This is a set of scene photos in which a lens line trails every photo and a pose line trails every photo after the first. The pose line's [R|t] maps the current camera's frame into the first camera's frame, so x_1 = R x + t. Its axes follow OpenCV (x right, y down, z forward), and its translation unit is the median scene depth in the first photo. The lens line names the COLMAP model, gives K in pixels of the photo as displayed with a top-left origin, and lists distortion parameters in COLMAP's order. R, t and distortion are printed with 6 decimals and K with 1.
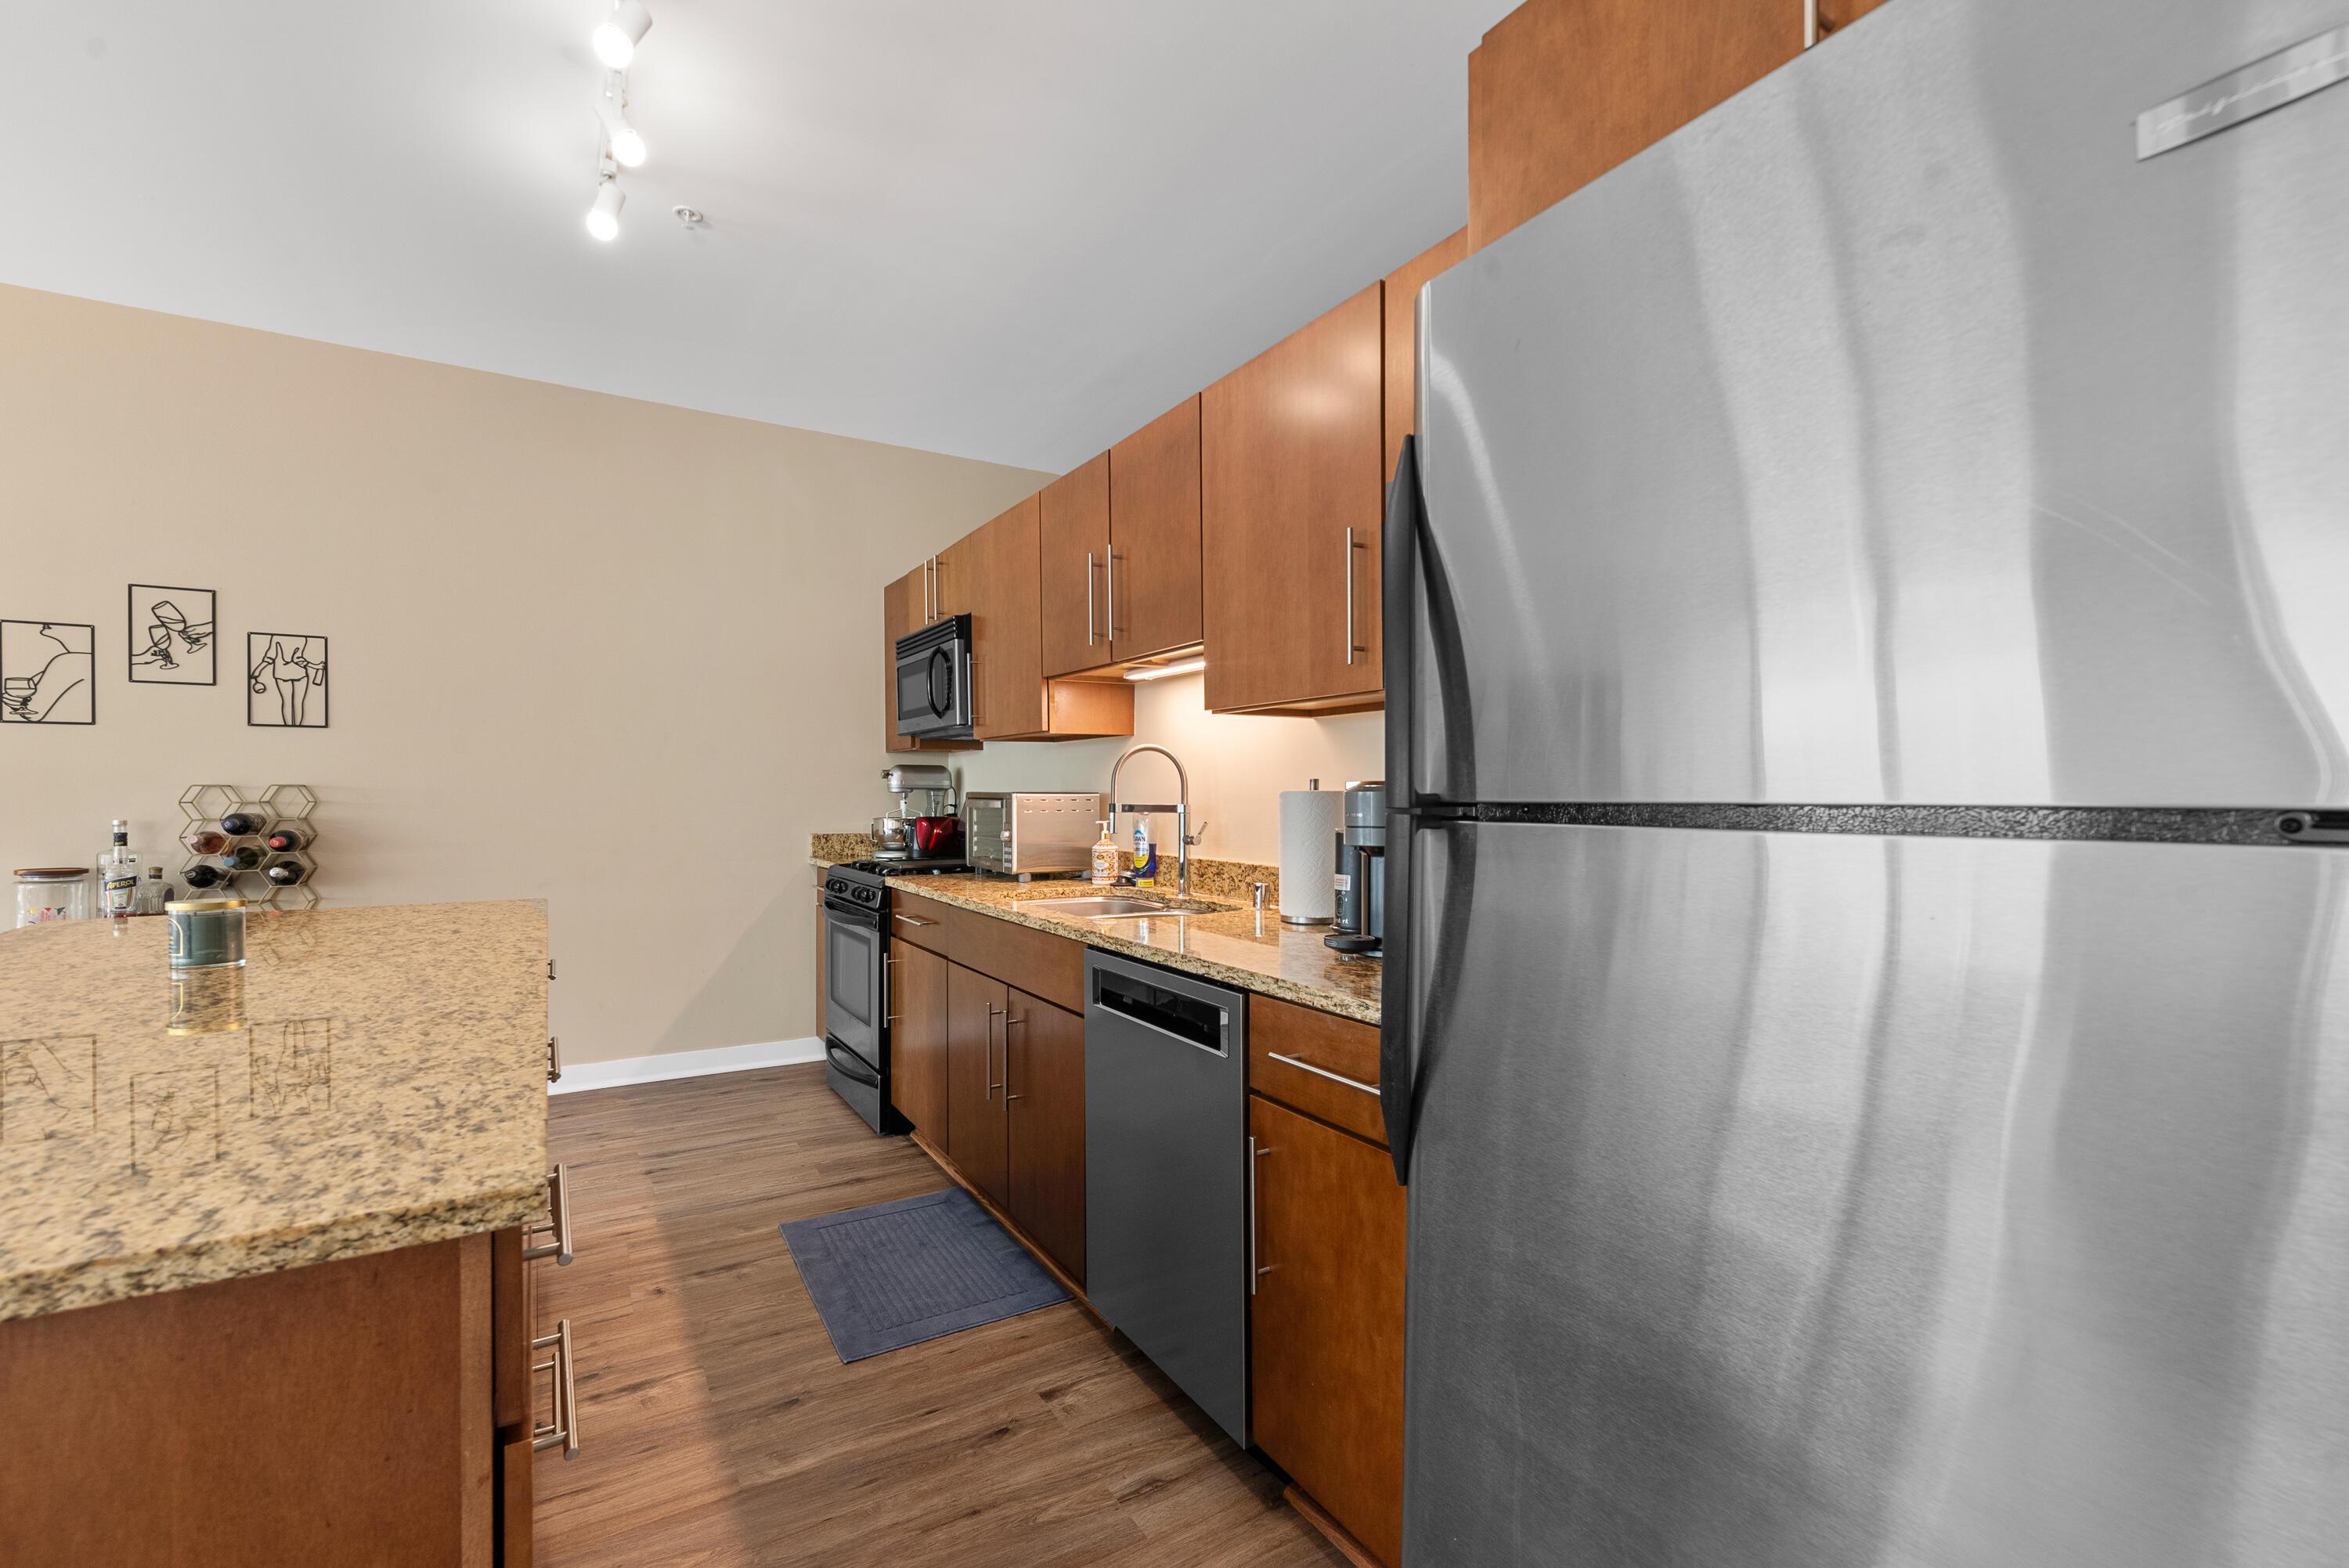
lens RADIAL K [[1020.0, 0, 1164.2], [0, 1020.0, 799.6], [0, 0, 1]] dist [0.004535, -0.001227]
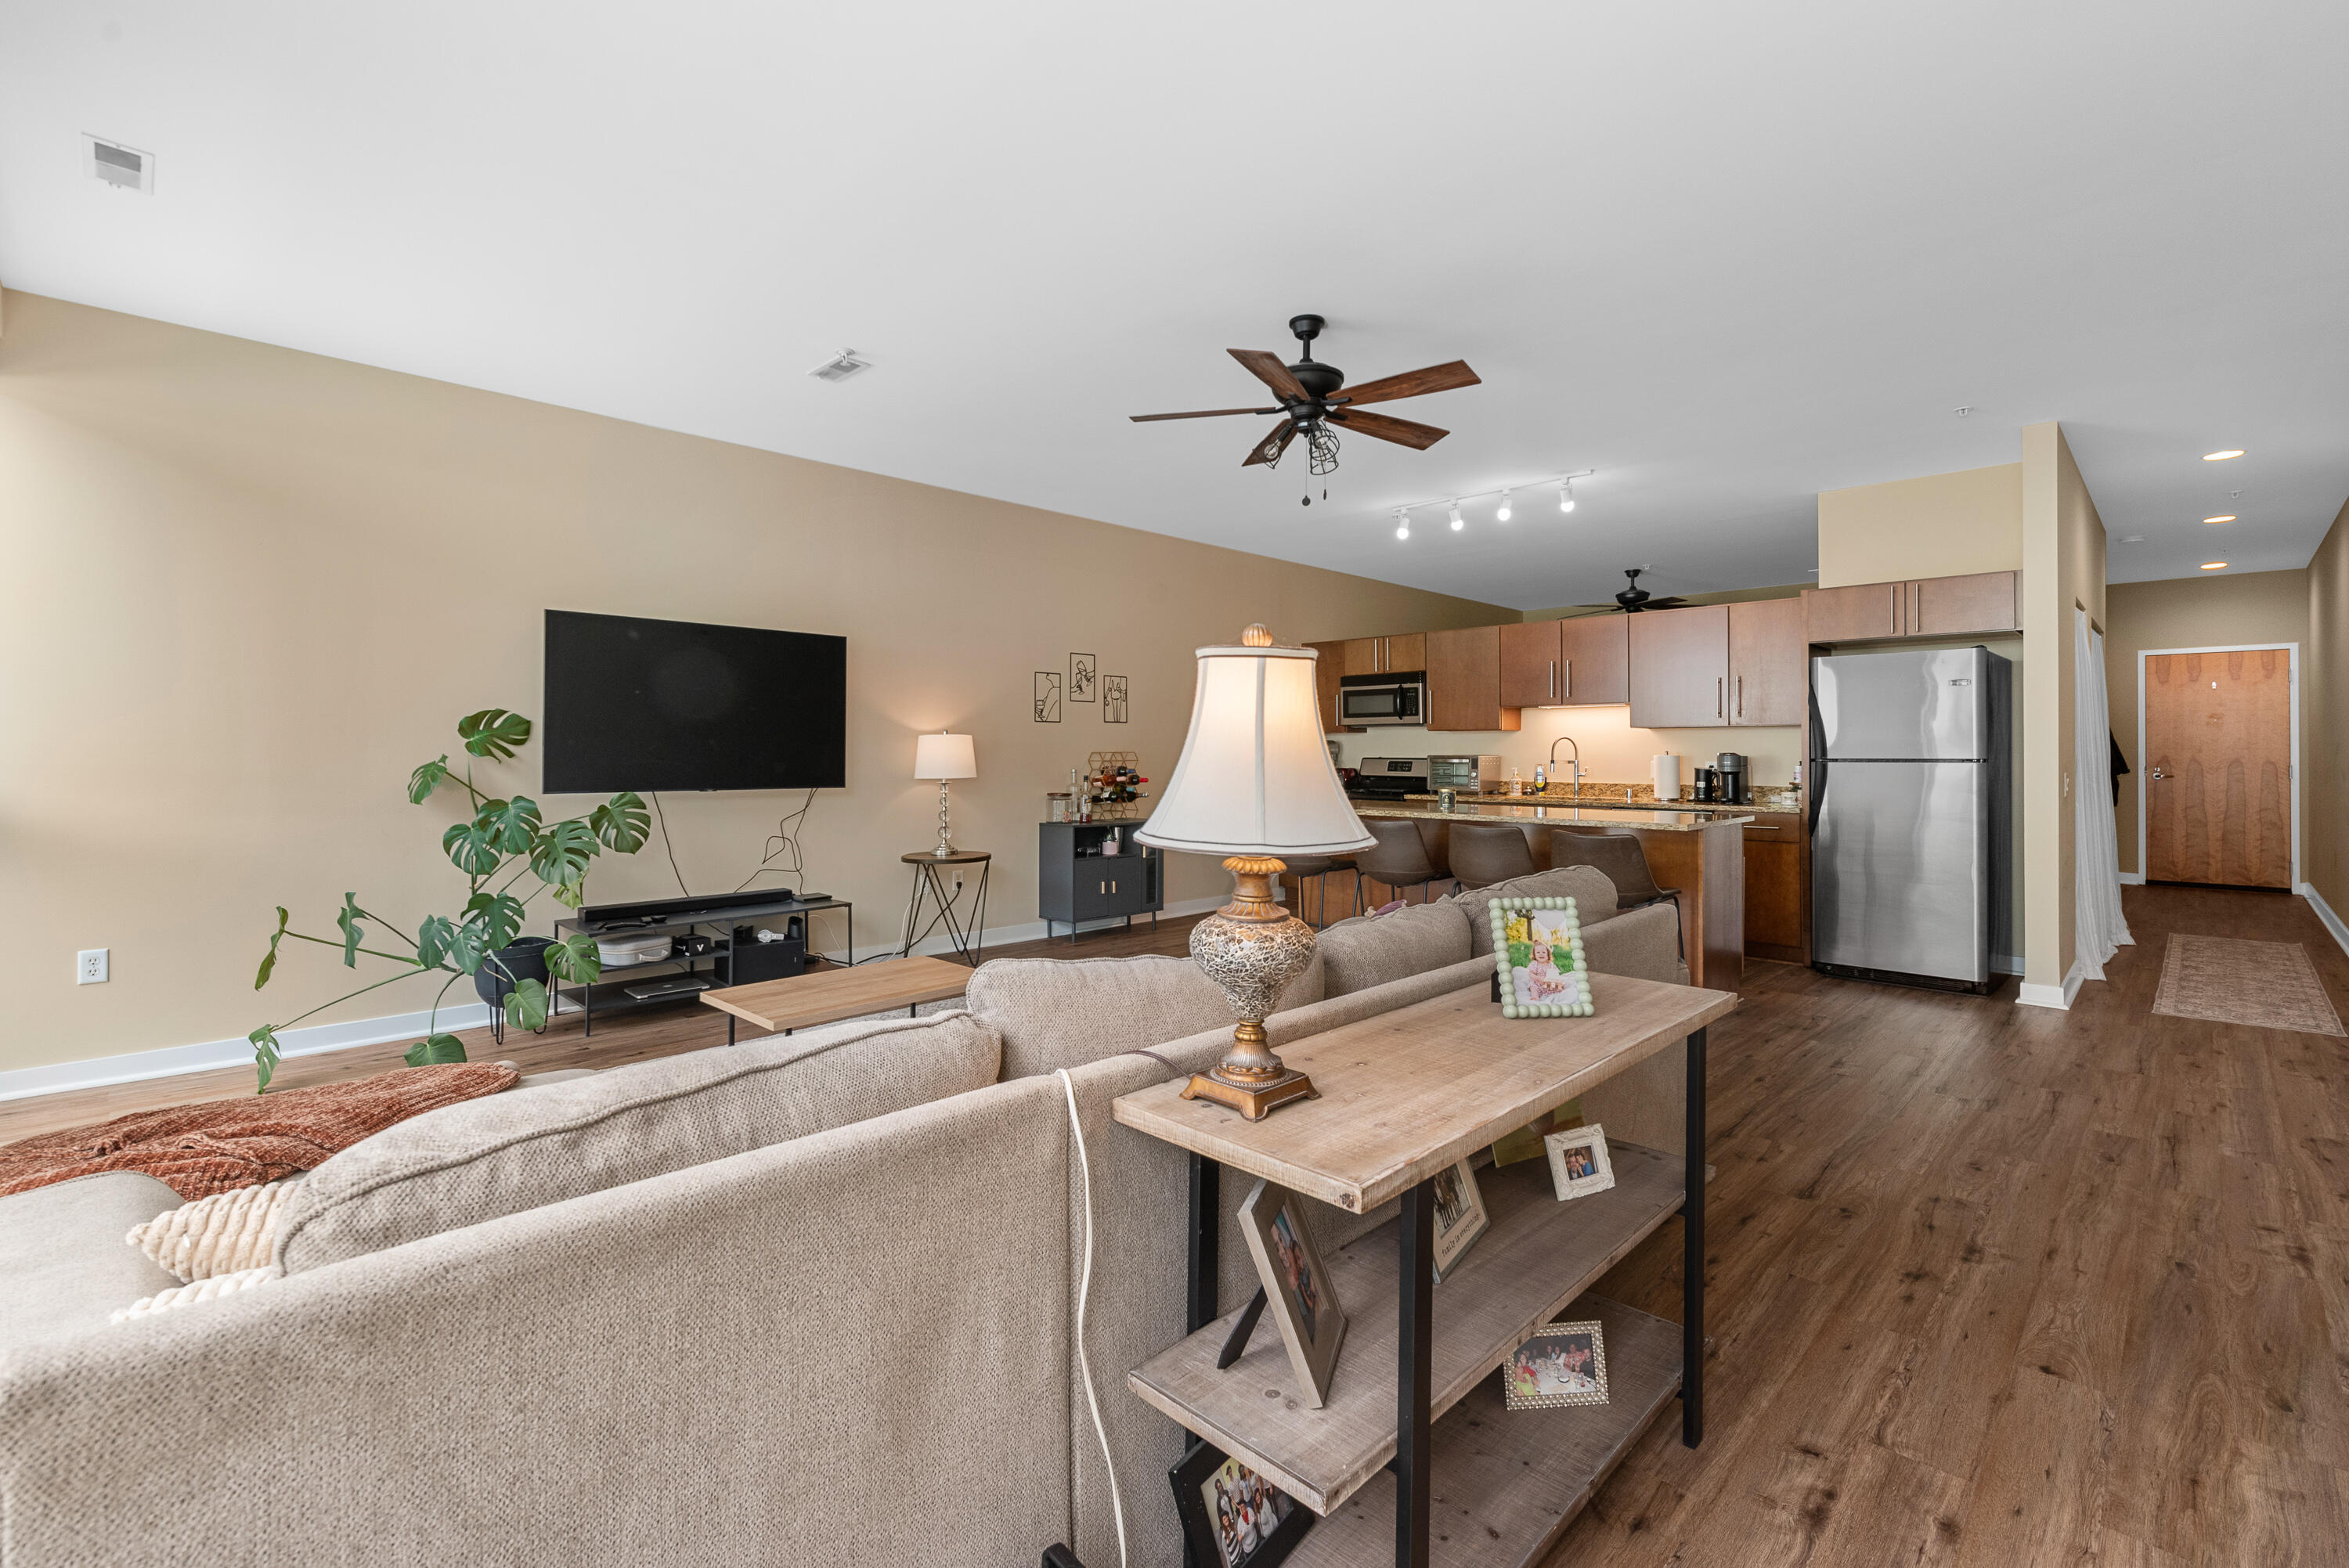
lens RADIAL K [[1020.0, 0, 1182.3], [0, 1020.0, 749.8], [0, 0, 1]] dist [0.004535, -0.001227]
pose [[0.968637, 0.000235, 0.248479, -1.283822], [0.002036, 0.999959, -0.008880, -0.001027], [-0.248470, 0.009107, 0.968597, -0.988644]]
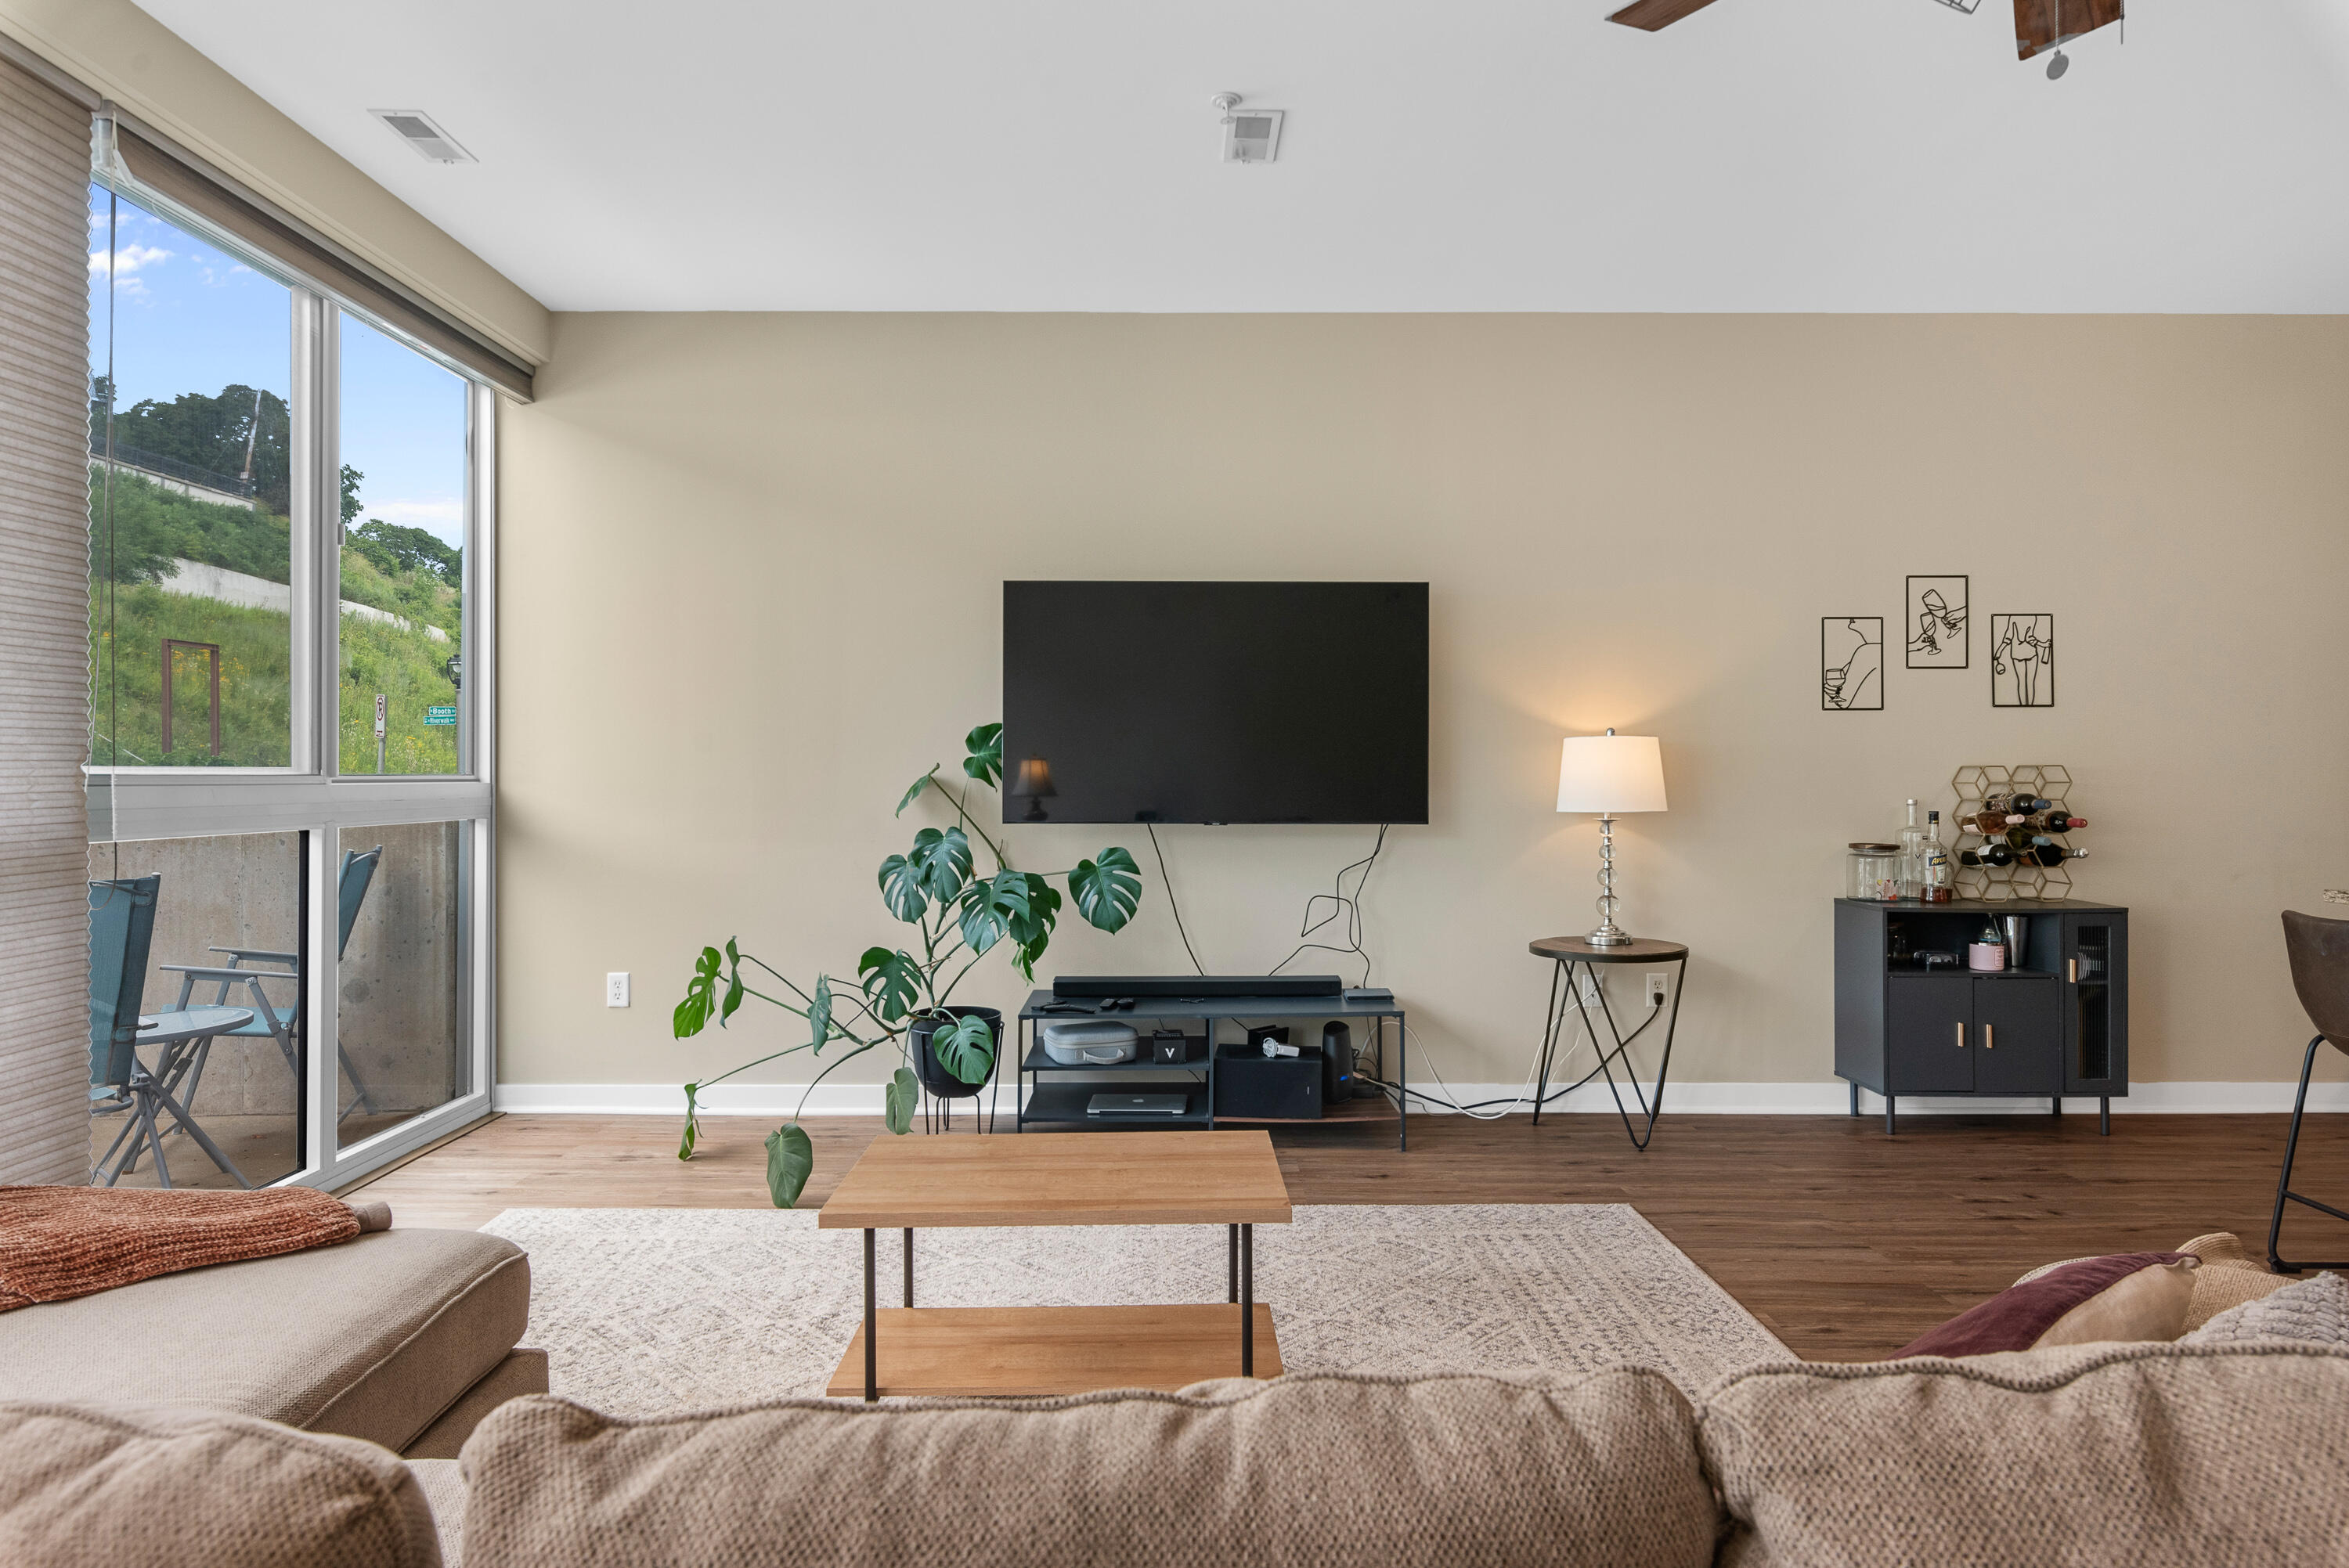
lens RADIAL K [[1389.0, 0, 1187.1], [0, 1389.0, 773.3], [0, 0, 1]] dist [-0.001958, 0.000806]
pose [[0.859026, -0.003876, -0.511918, -0.907611], [0.000256, 0.999974, -0.007141, 0.002693], [0.511933, 0.006003, 0.859005, -0.597250]]
